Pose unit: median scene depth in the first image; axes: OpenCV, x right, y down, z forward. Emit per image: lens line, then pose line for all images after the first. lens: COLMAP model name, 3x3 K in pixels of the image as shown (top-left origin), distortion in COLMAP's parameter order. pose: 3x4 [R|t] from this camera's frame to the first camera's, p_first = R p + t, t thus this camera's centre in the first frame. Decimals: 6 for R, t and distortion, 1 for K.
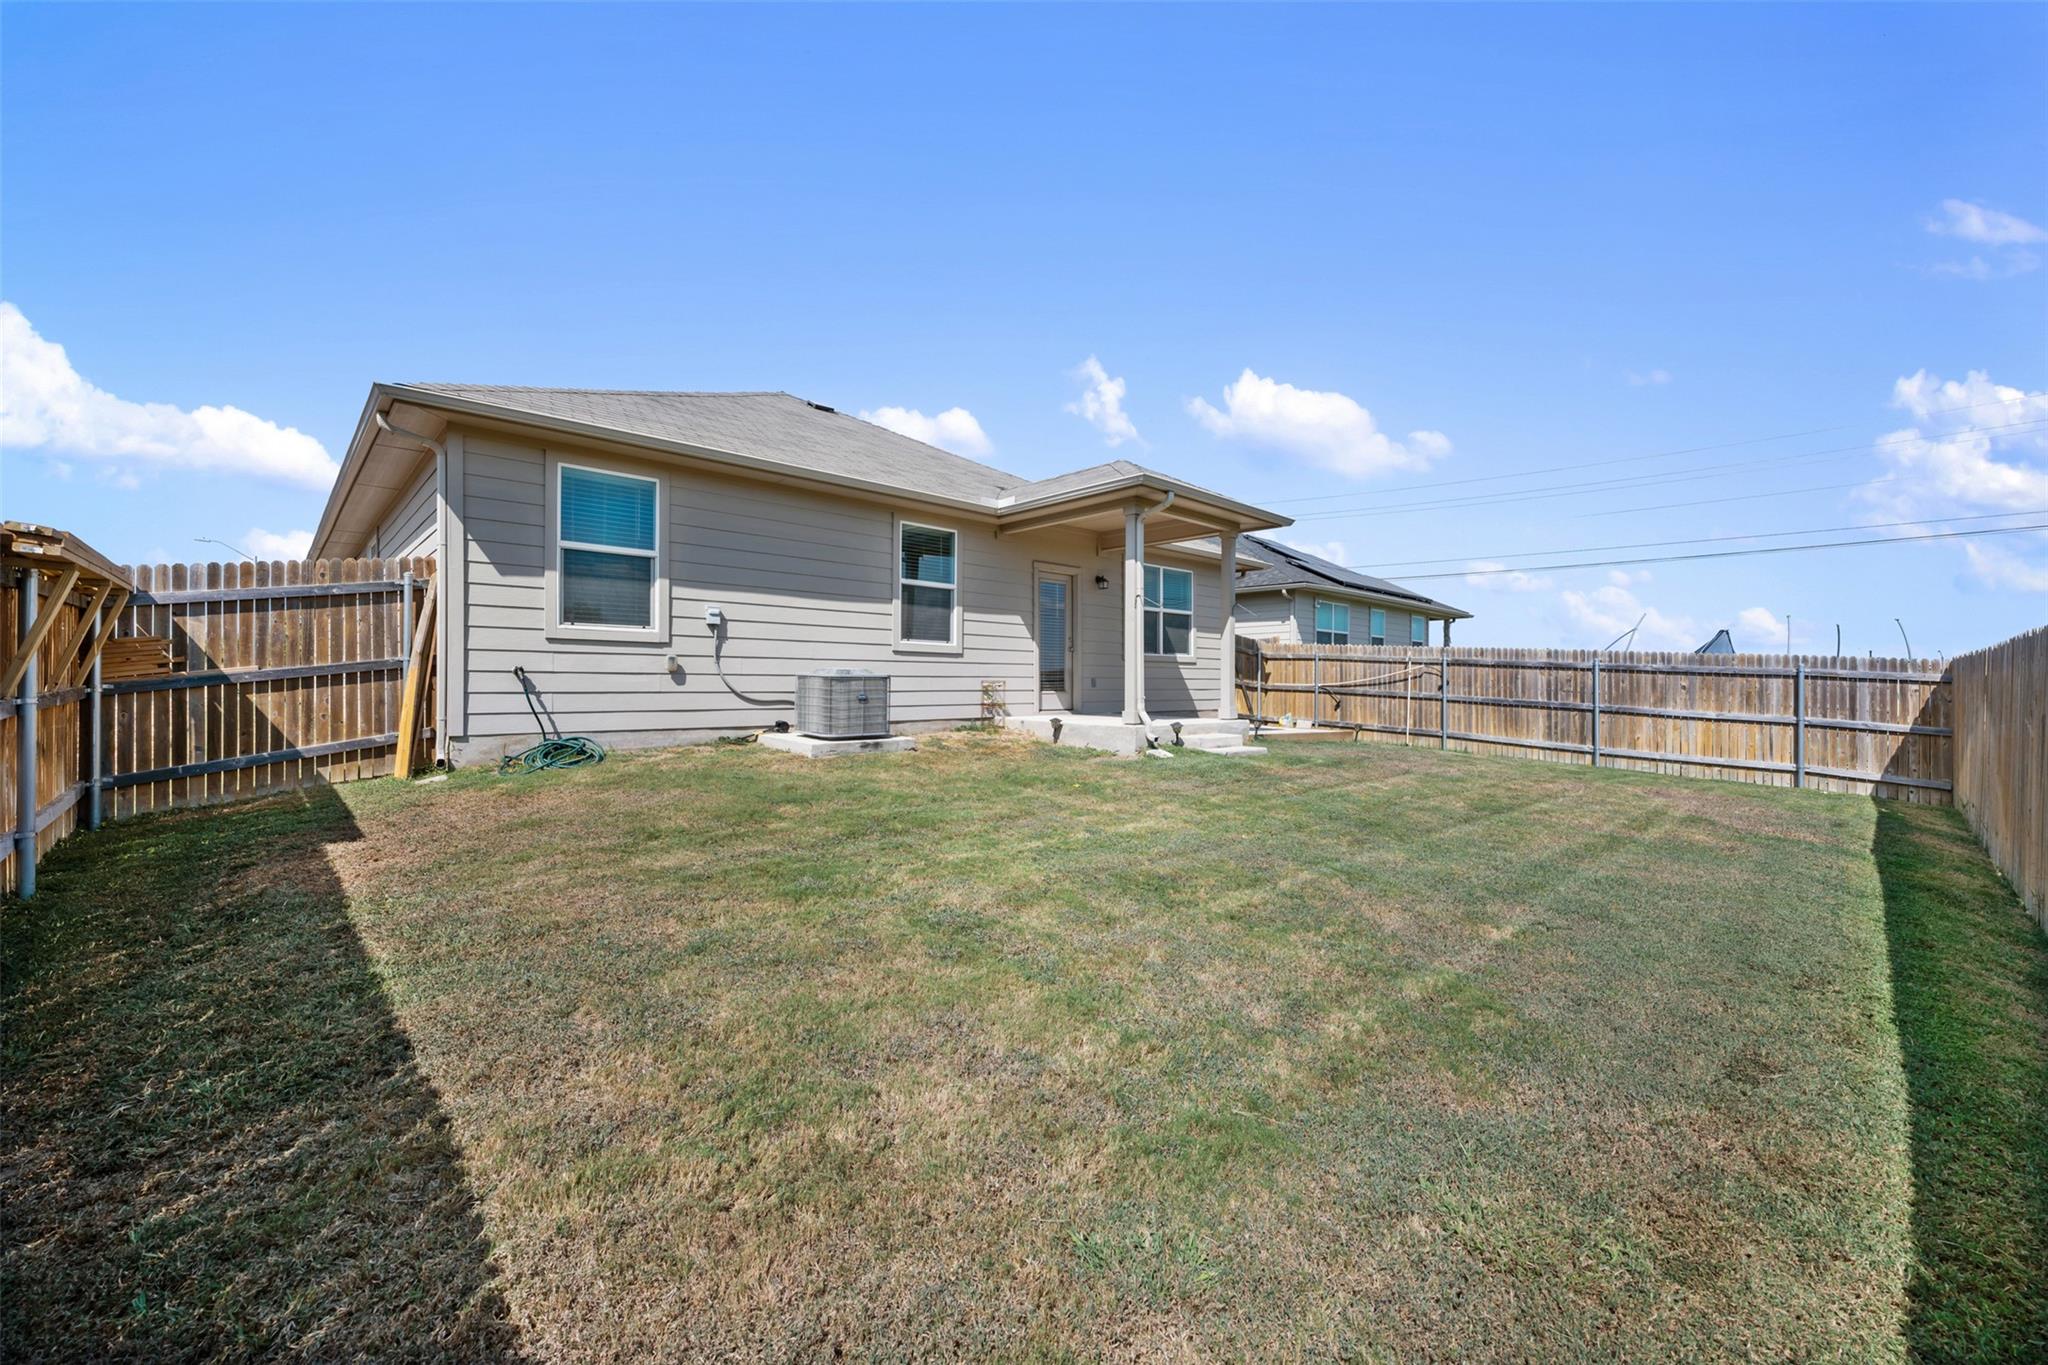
lens RADIAL K [[830.6, 0, 1014.4], [0, 830.6, 691.7], [0, 0, 1]] dist [-0.003409, 0.000380]
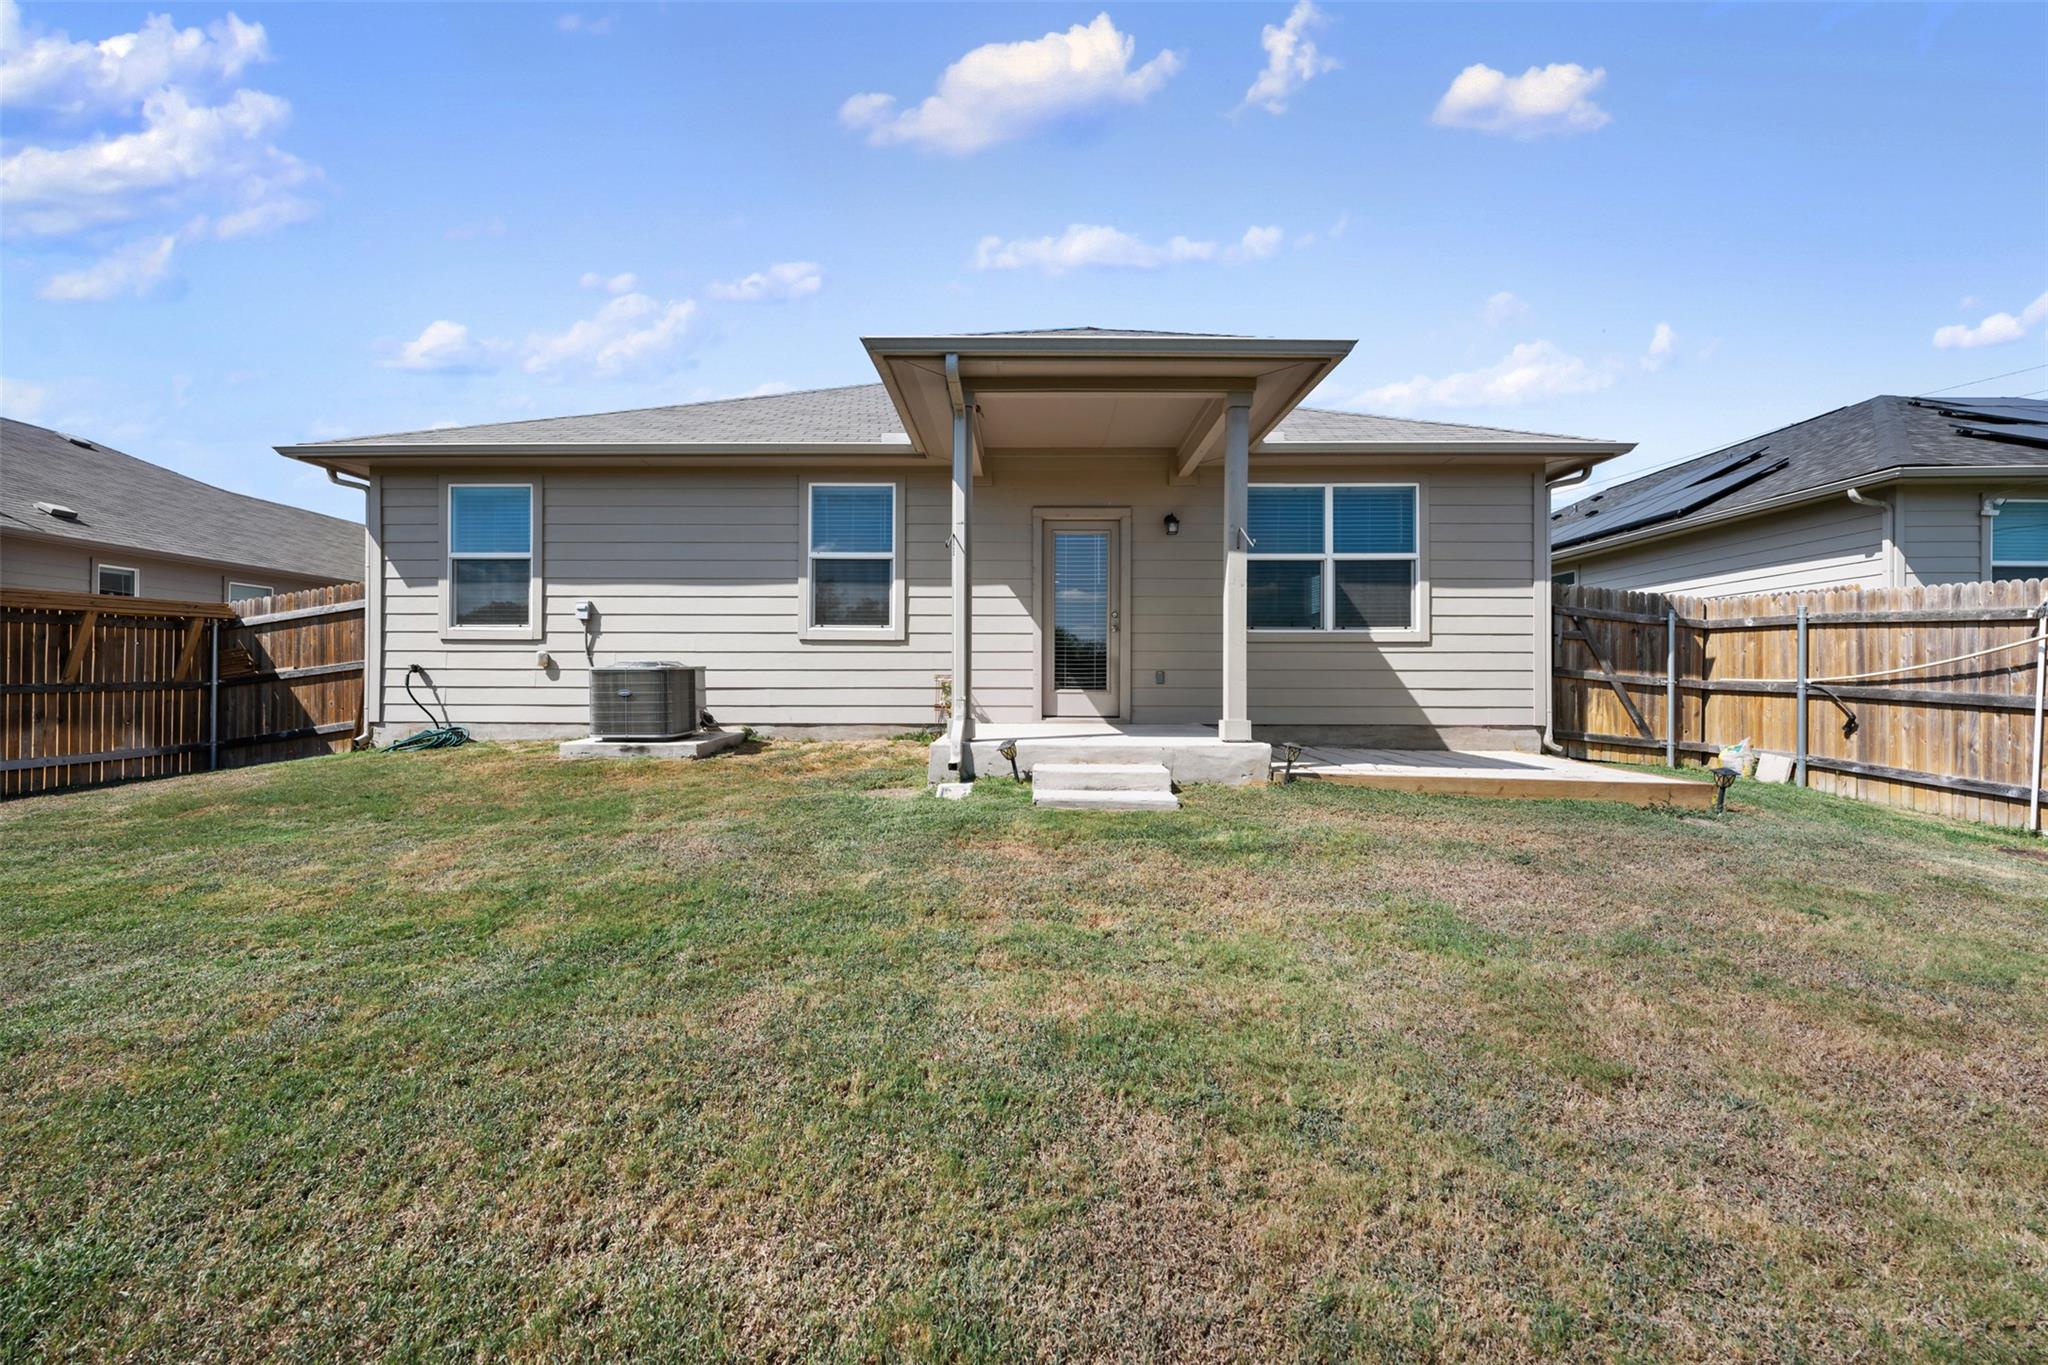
lens RADIAL K [[830.6, 0, 1017.8], [0, 830.6, 676.5], [0, 0, 1]] dist [-0.003409, 0.000380]
pose [[0.705610, -0.005932, -0.708575, 0.568066], [-0.006534, 0.999868, -0.014877, -0.000868], [0.708570, 0.015128, 0.705478, 0.529361]]
